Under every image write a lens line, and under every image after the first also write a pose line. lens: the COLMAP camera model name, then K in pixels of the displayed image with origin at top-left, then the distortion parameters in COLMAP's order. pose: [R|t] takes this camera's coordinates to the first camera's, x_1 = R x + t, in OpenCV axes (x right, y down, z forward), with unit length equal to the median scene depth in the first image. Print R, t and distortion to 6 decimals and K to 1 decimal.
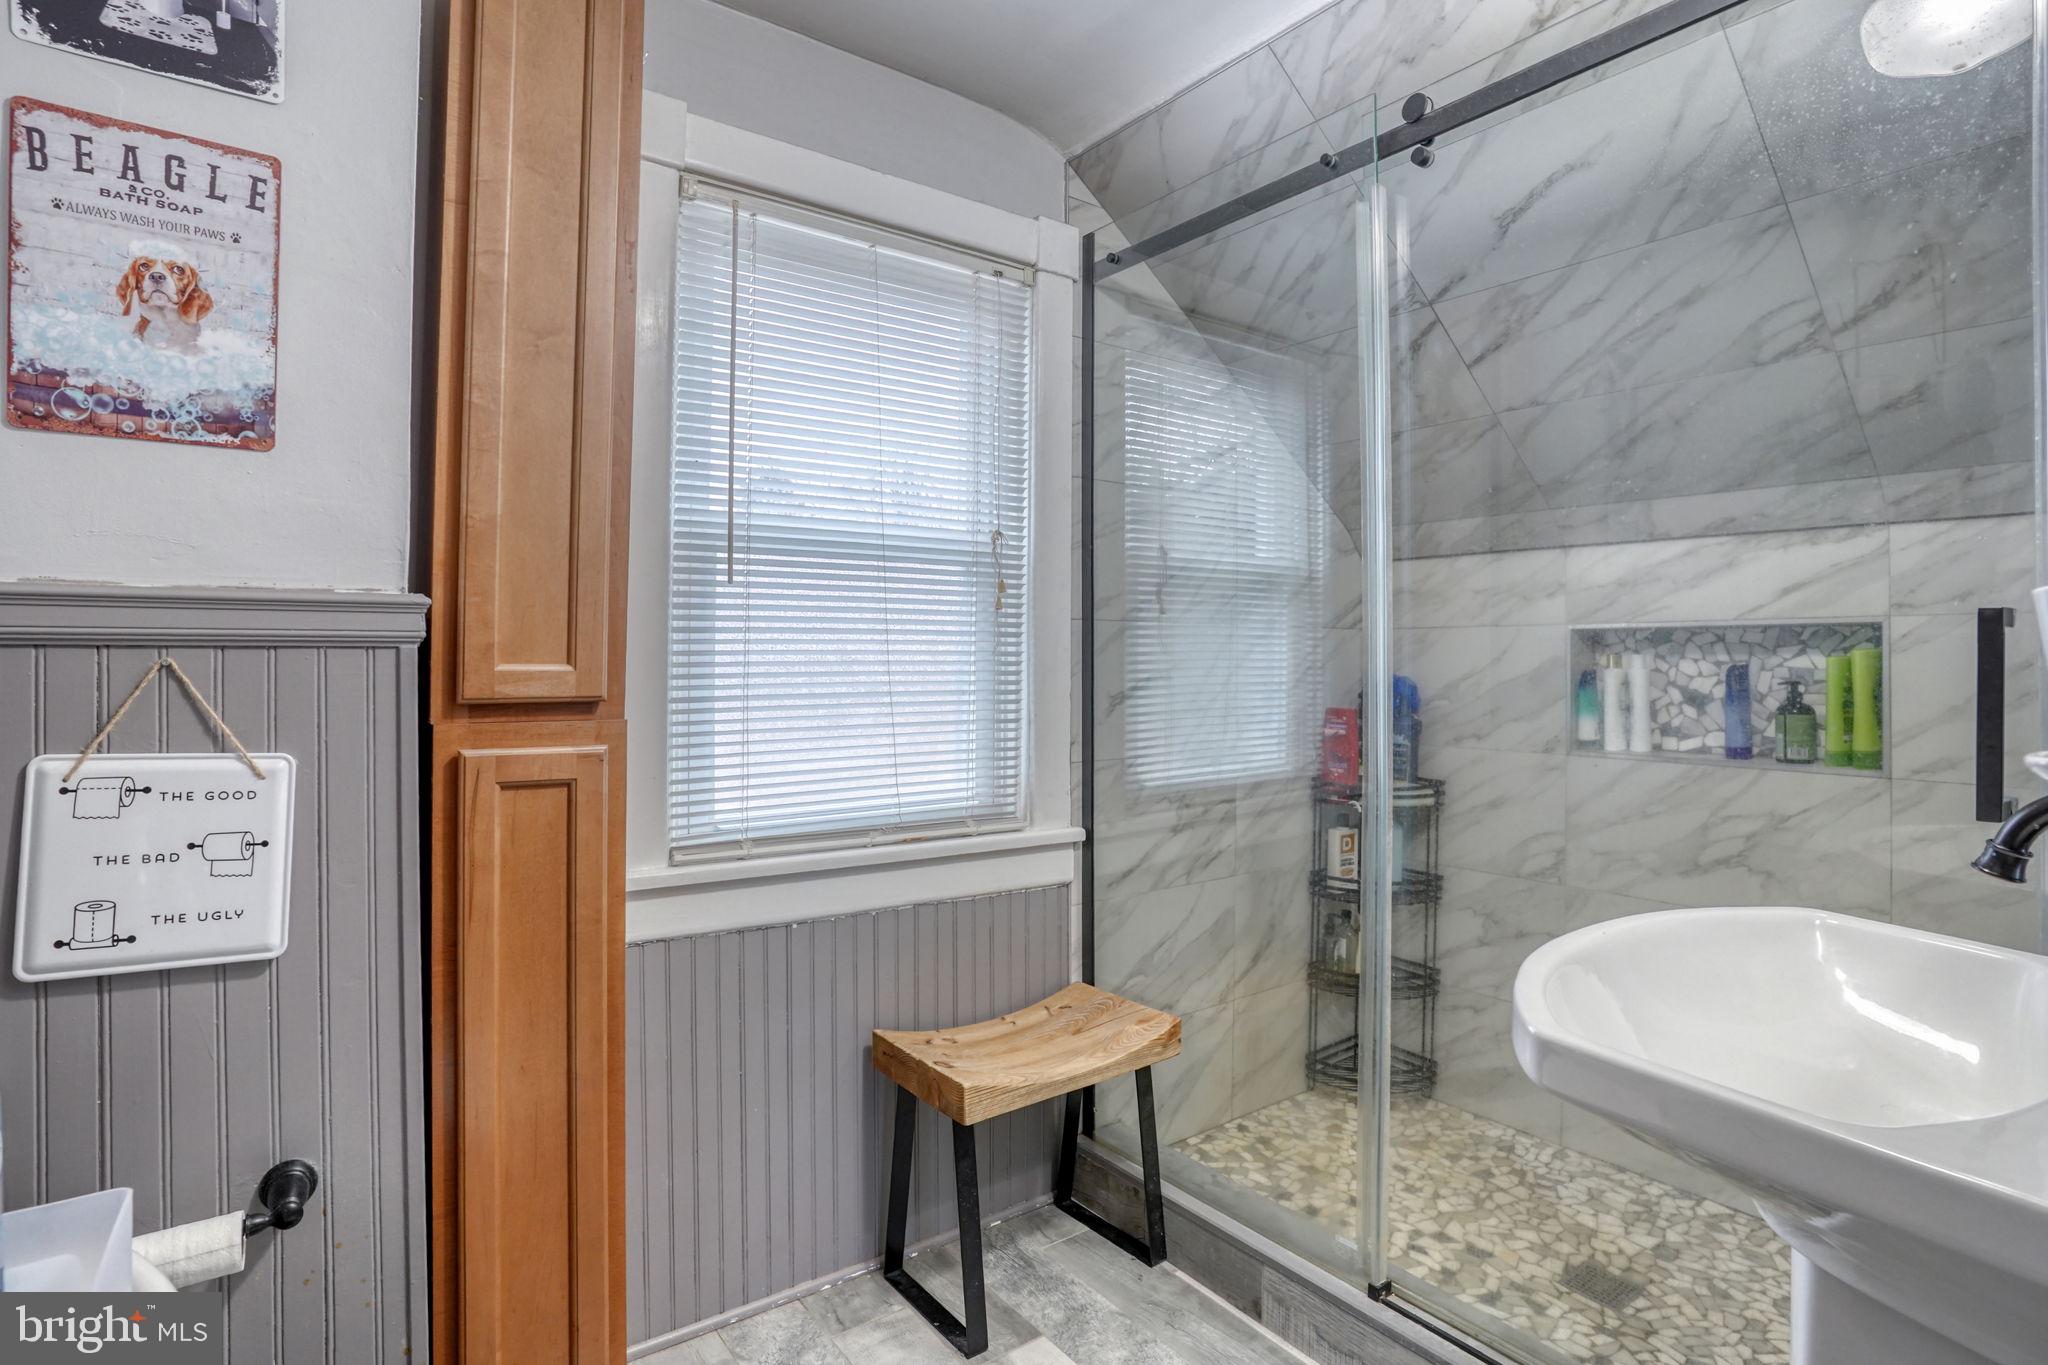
lens RADIAL K [[1029.8, 0, 1020.7], [0, 1029.8, 672.5], [0, 0, 1]] dist [-0.079550, 0.037697]
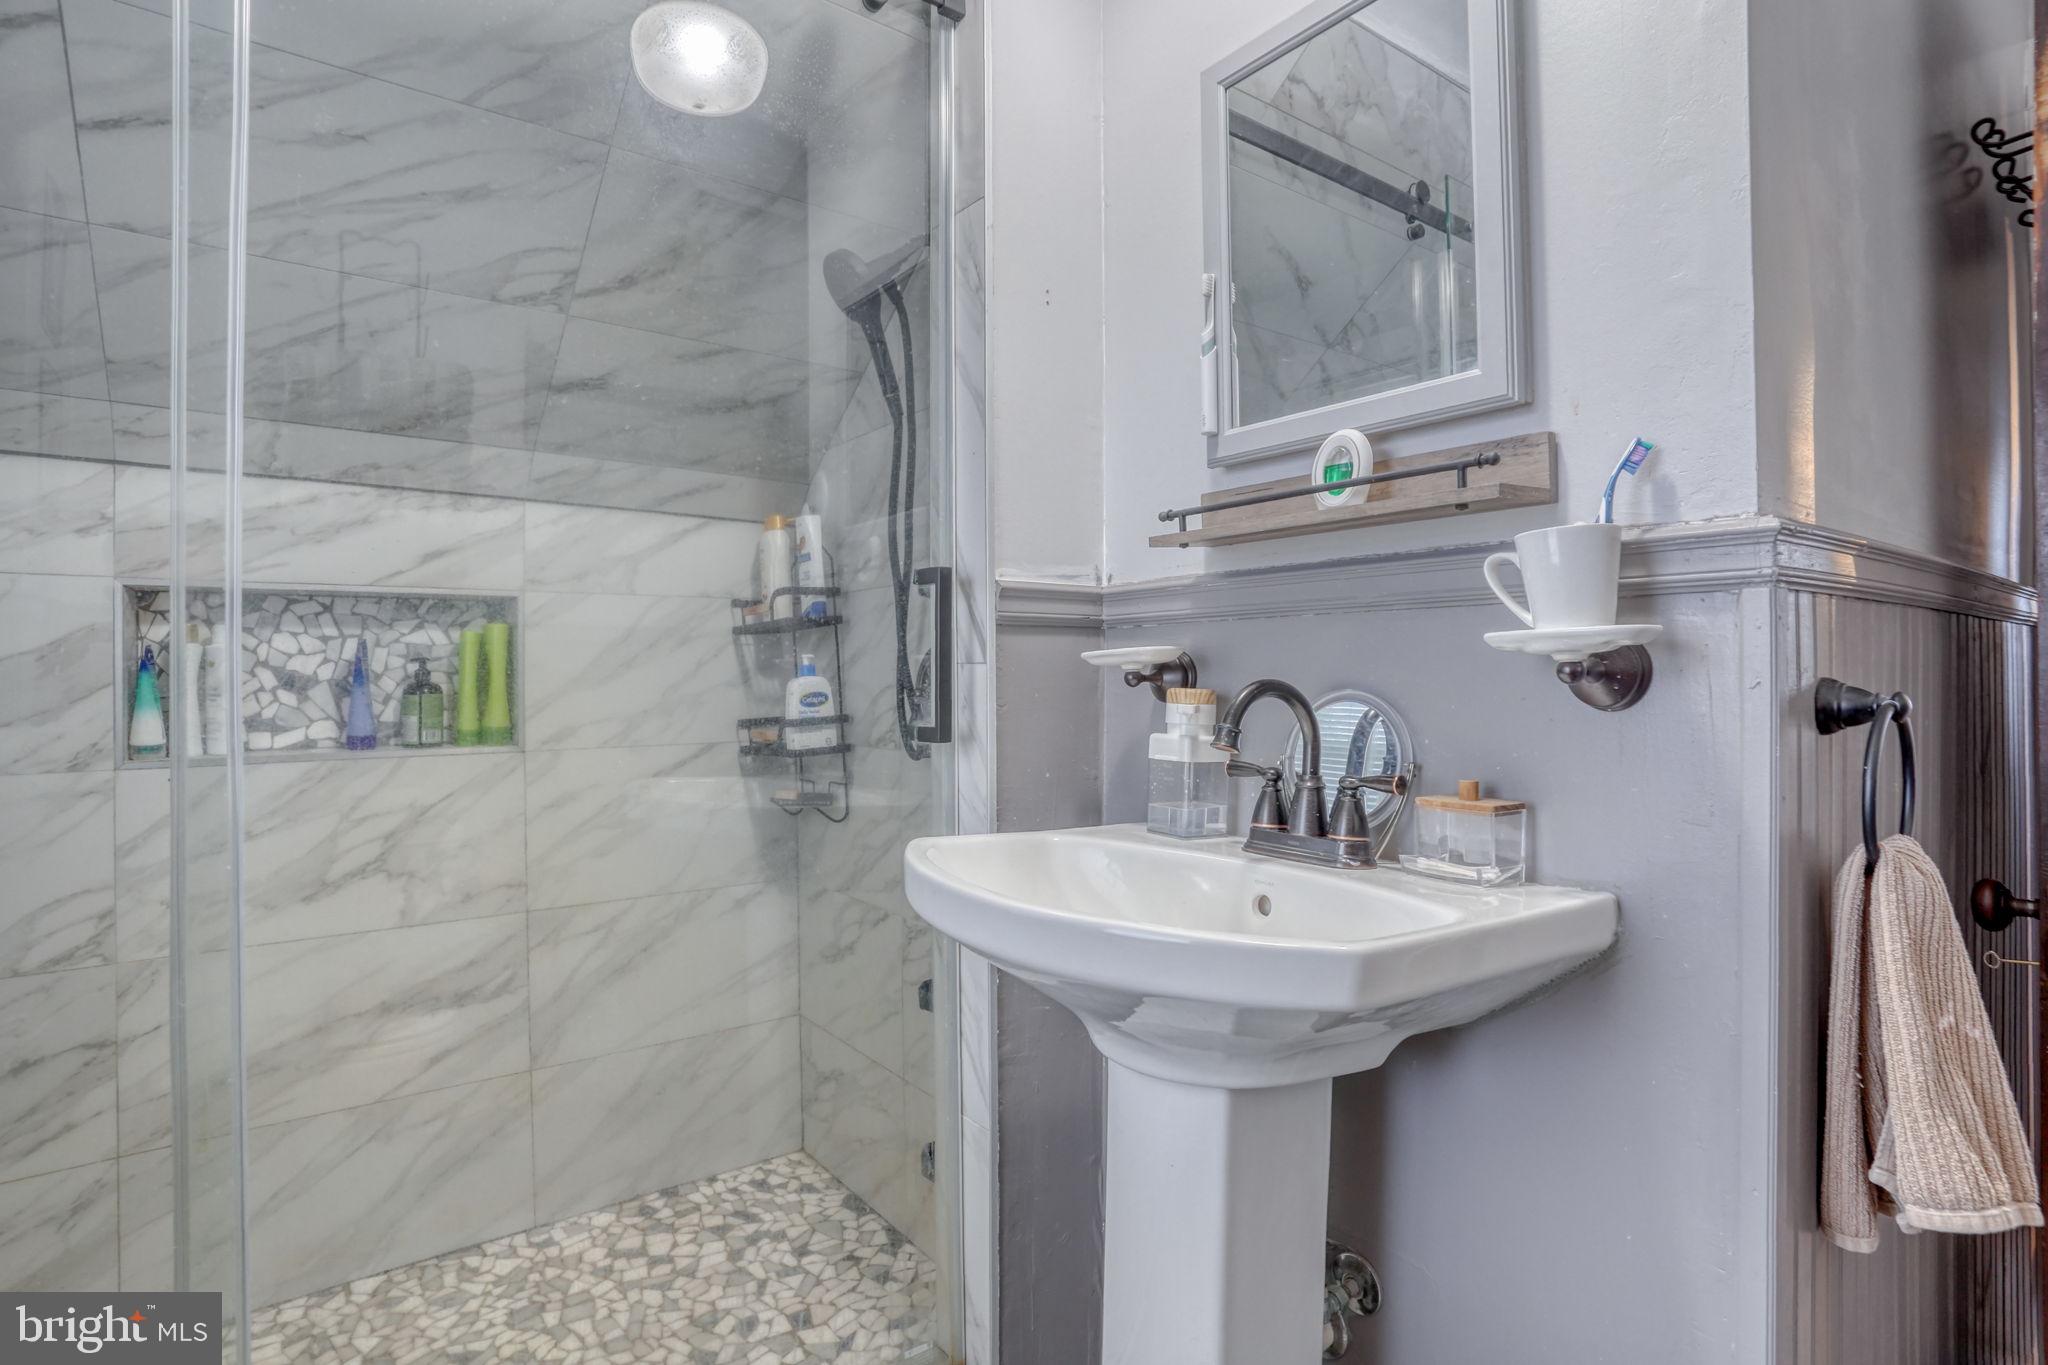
lens RADIAL K [[1029.8, 0, 1020.7], [0, 1029.8, 672.5], [0, 0, 1]] dist [-0.079550, 0.037697]
pose [[-0.004941, -0.002139, 0.999986, -0.141968], [0.019979, 0.999798, 0.002238, 0.030118], [-0.999788, 0.019990, -0.004898, 0.440759]]
